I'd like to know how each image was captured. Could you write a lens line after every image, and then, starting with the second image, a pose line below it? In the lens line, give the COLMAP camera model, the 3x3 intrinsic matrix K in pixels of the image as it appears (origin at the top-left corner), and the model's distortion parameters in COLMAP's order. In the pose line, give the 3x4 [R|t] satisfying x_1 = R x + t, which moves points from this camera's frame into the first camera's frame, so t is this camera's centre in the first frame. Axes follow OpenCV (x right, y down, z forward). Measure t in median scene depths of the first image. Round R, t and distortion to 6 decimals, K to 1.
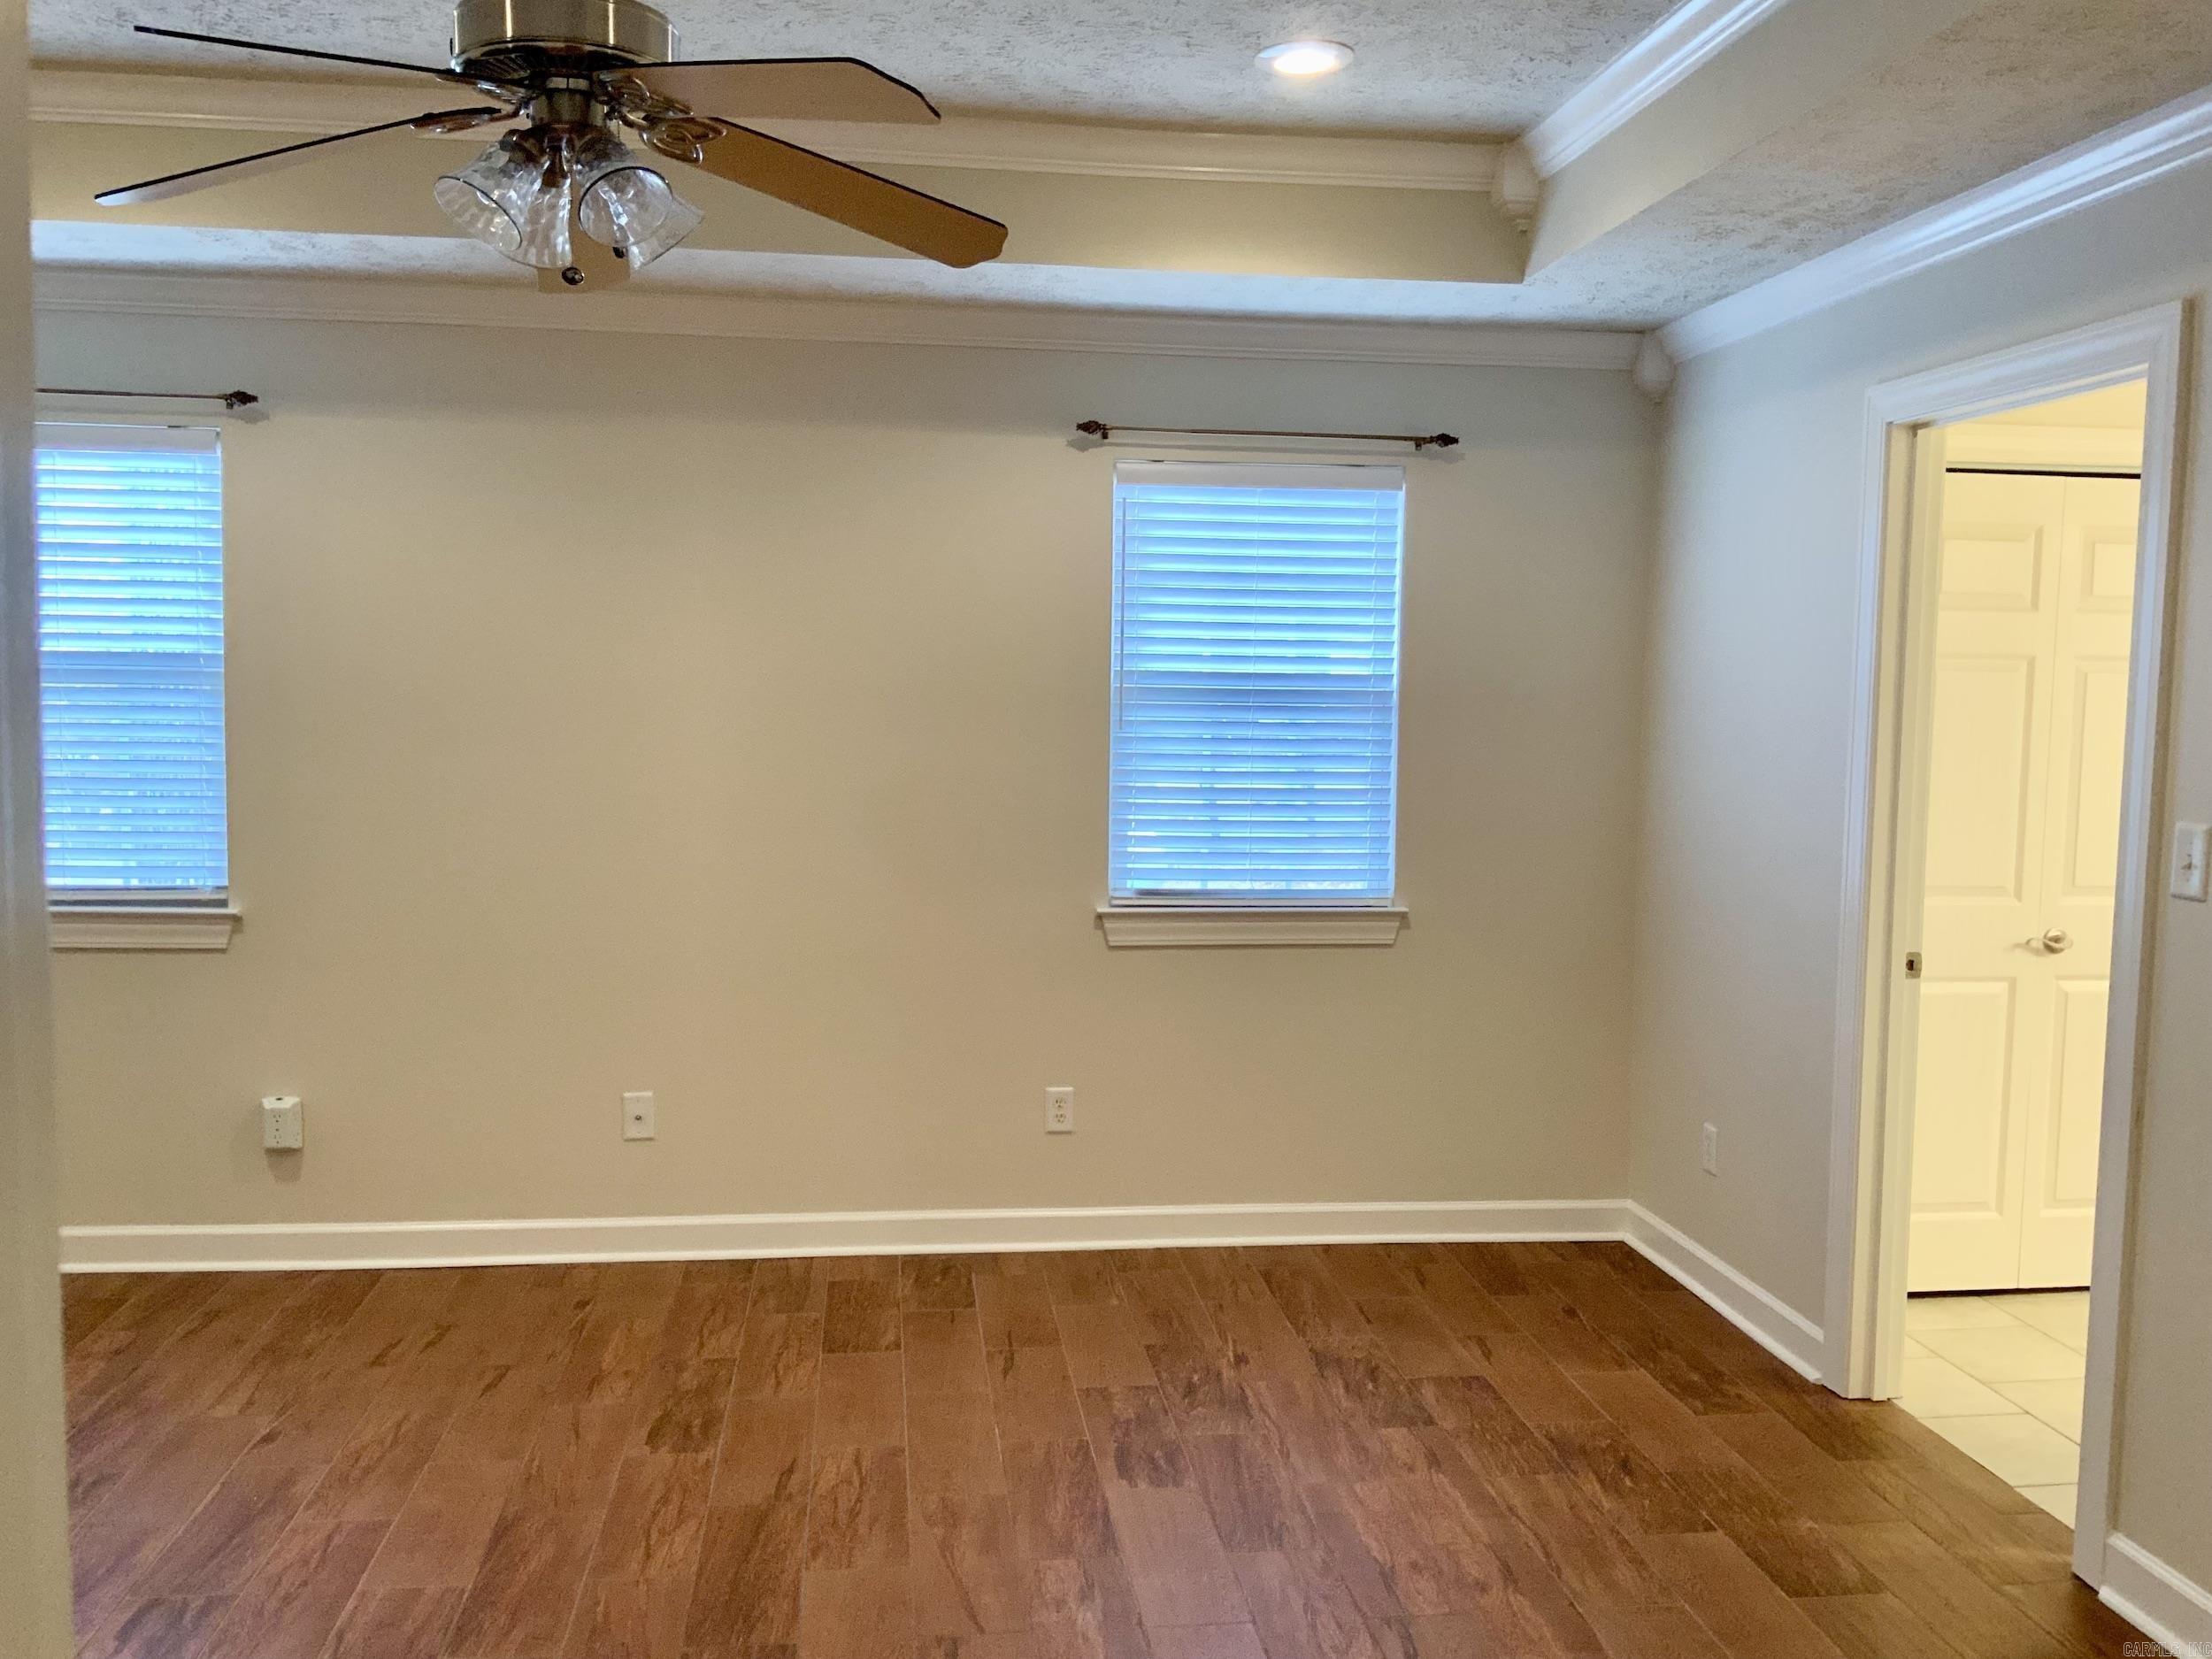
lens RADIAL K [[1825.4, 0, 1087.8], [0, 1825.4, 810.4], [0, 0, 1]] dist [0.101999, -0.167633]
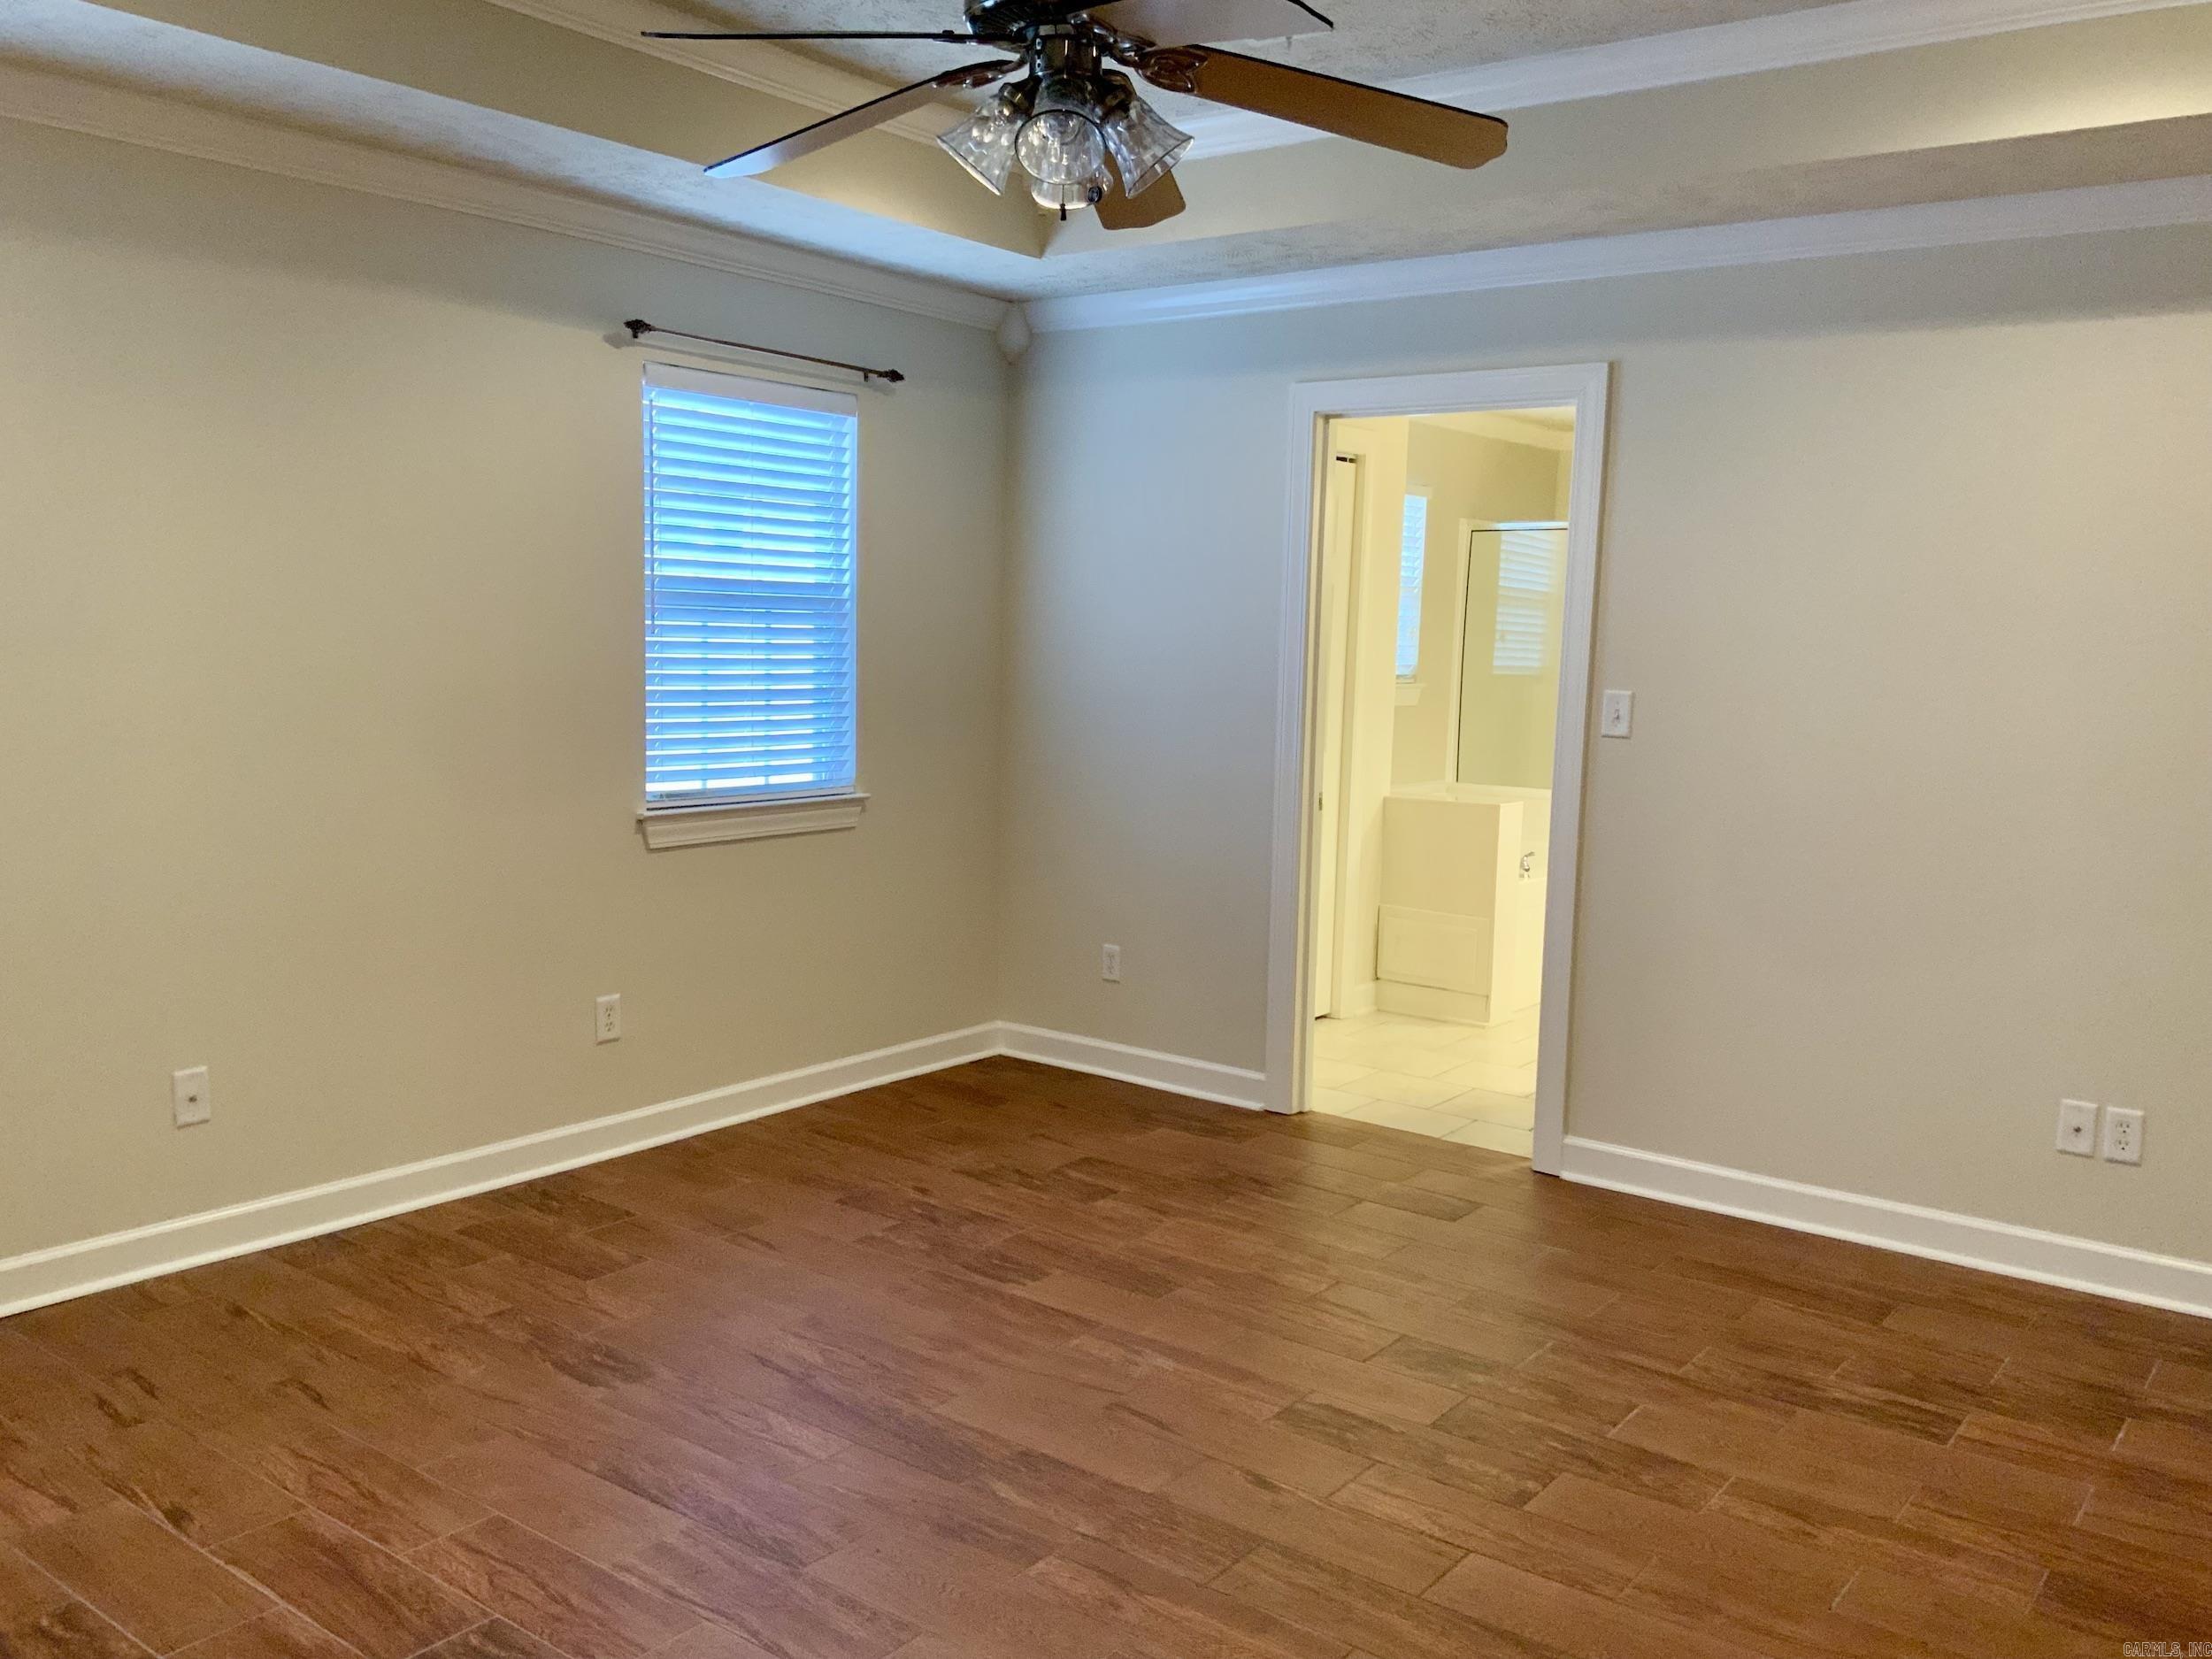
lens RADIAL K [[1825.4, 0, 1088.7], [0, 1825.4, 823.5], [0, 0, 1]] dist [0.101999, -0.167633]
pose [[0.697046, -0.074534, 0.713142, -0.565339], [0.032434, 0.996842, 0.072483, -0.005763], [-0.716292, -0.027394, 0.697263, 0.126253]]
